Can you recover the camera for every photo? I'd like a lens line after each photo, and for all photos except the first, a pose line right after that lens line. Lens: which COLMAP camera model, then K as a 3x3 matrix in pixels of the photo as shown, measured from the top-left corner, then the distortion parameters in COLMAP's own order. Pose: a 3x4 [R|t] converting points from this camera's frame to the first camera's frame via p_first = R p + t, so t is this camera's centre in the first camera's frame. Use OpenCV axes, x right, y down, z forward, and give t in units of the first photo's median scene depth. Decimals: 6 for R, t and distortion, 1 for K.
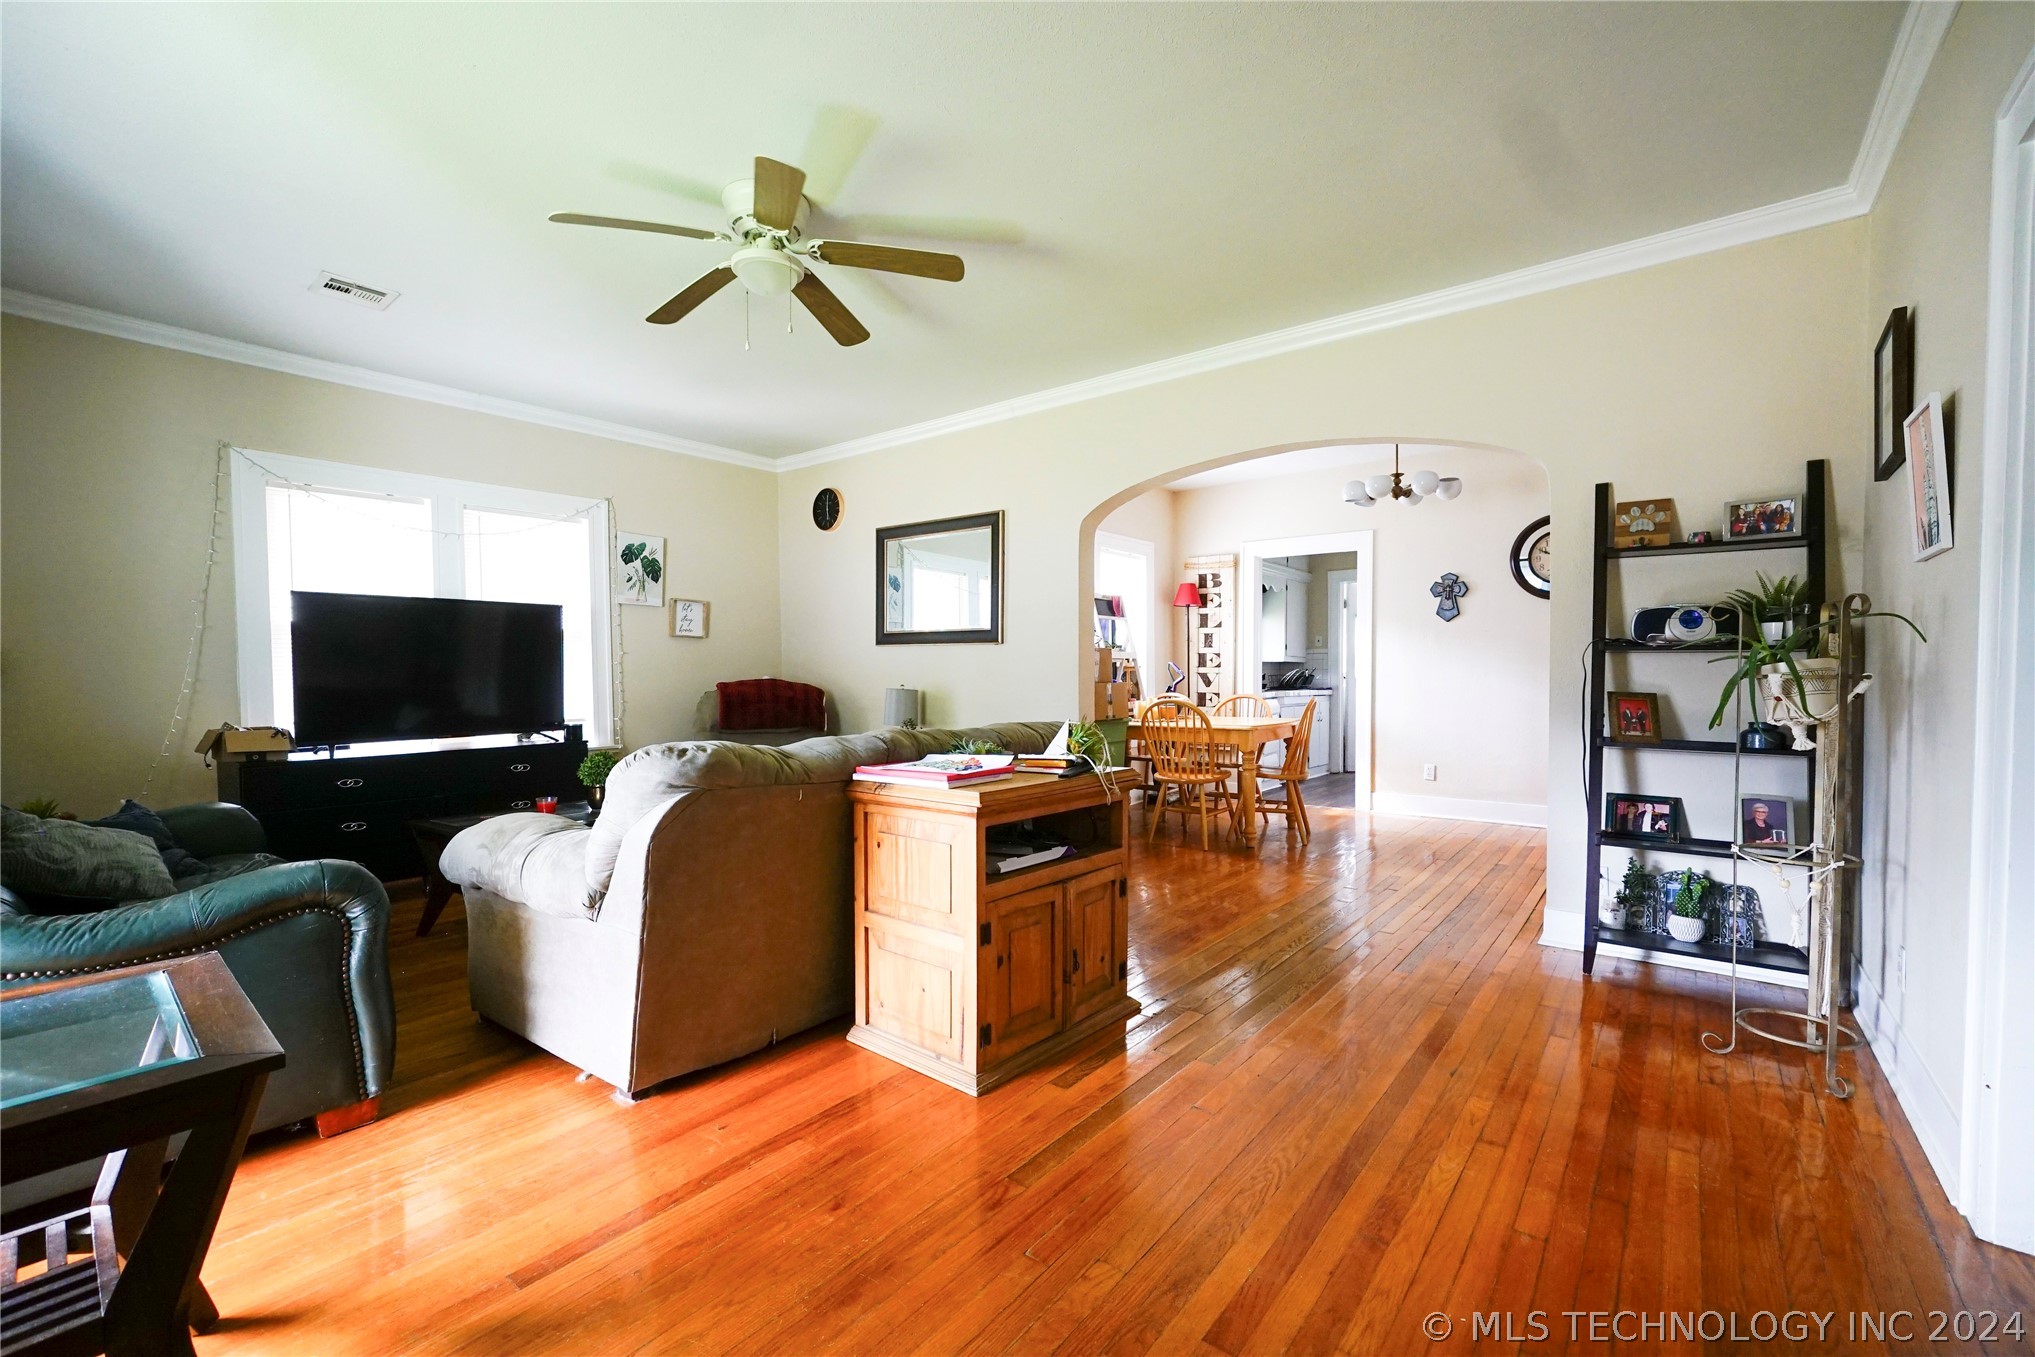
lens RADIAL K [[850.7, 0, 1018.4], [0, 850.7, 696.7], [0, 0, 1]] dist [-0.020885, 0.008206]
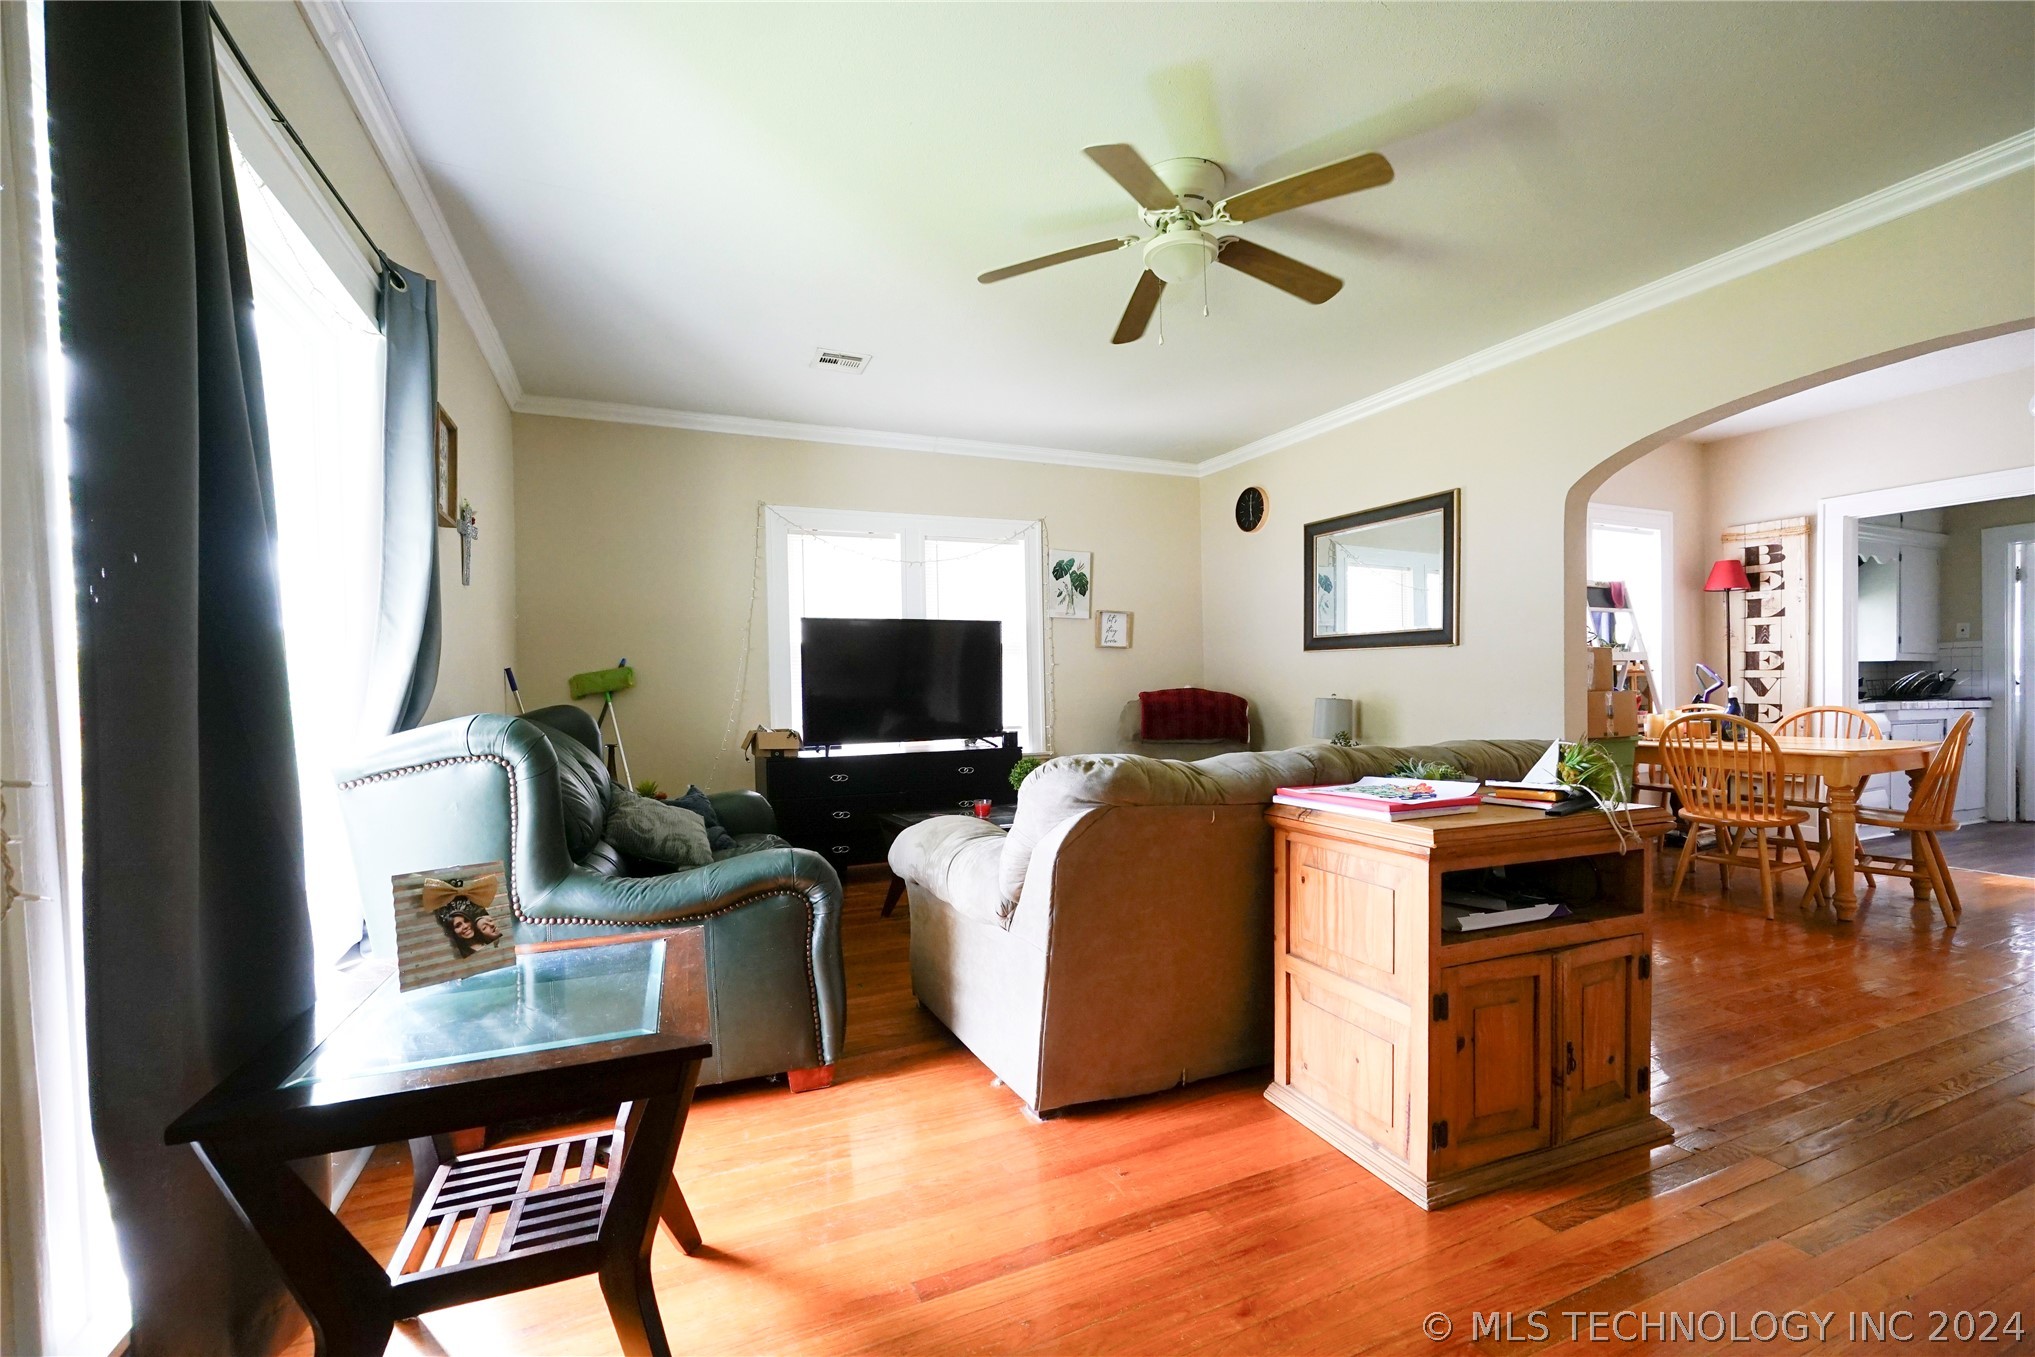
lens RADIAL K [[850.7, 0, 1018.4], [0, 850.7, 696.7], [0, 0, 1]] dist [-0.020885, 0.008206]
pose [[0.880800, -0.000380, -0.473488, -0.010188], [-0.004825, 0.999941, -0.009778, -0.001683], [0.473463, 0.010896, 0.880746, 0.093030]]
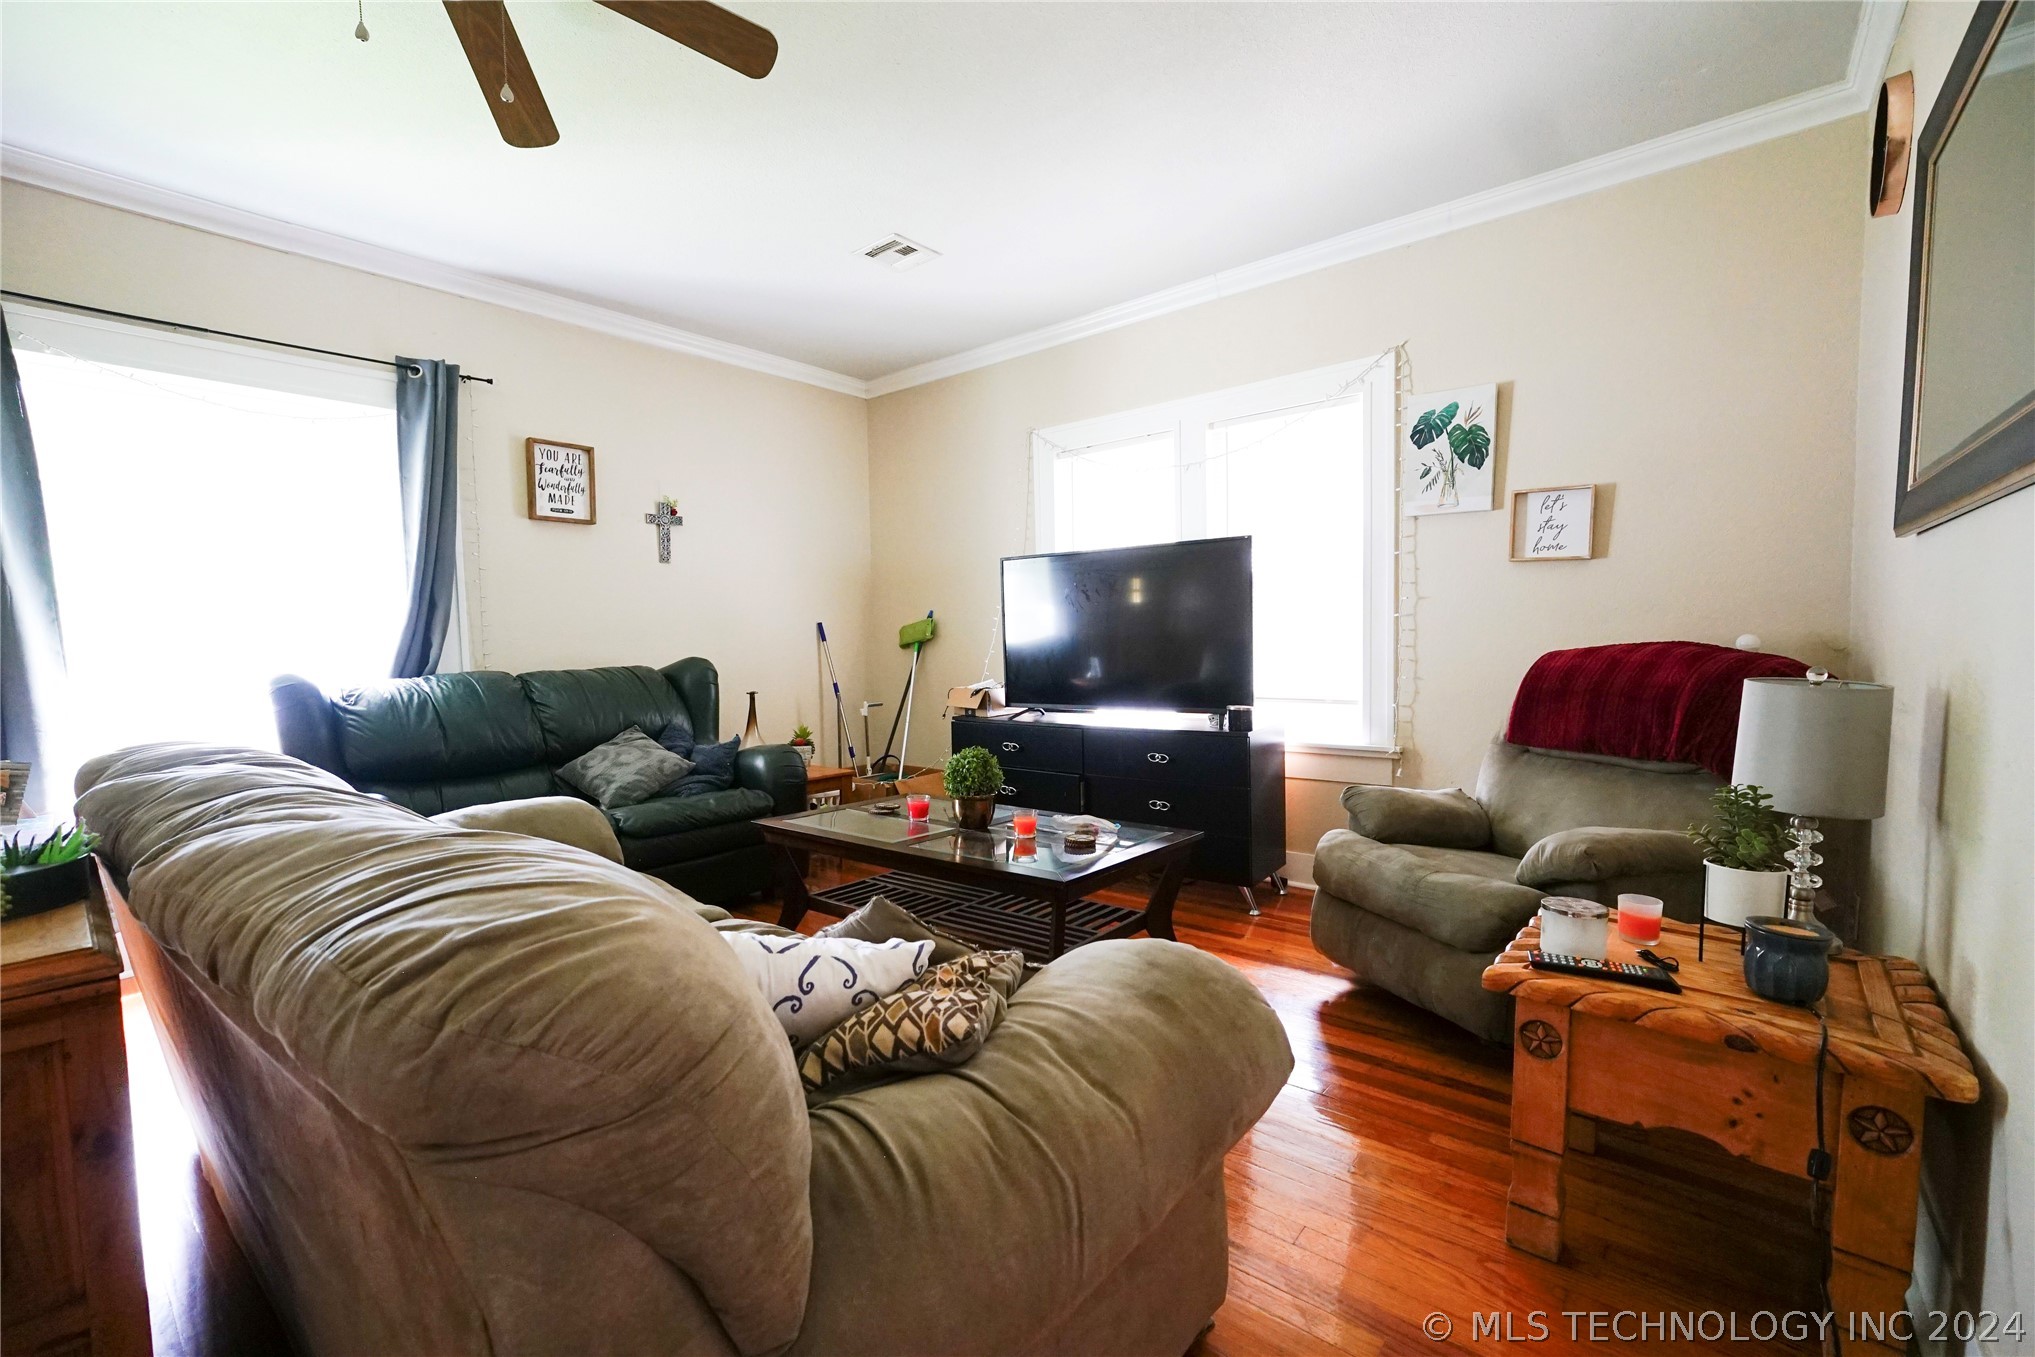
lens RADIAL K [[850.7, 0, 1018.4], [0, 850.7, 696.7], [0, 0, 1]] dist [-0.020885, 0.008206]
pose [[-0.004267, 0.067206, -0.997730, 0.274483], [-0.015829, 0.997609, 0.067266, -0.032939], [0.999866, 0.016080, -0.003193, 1.367785]]
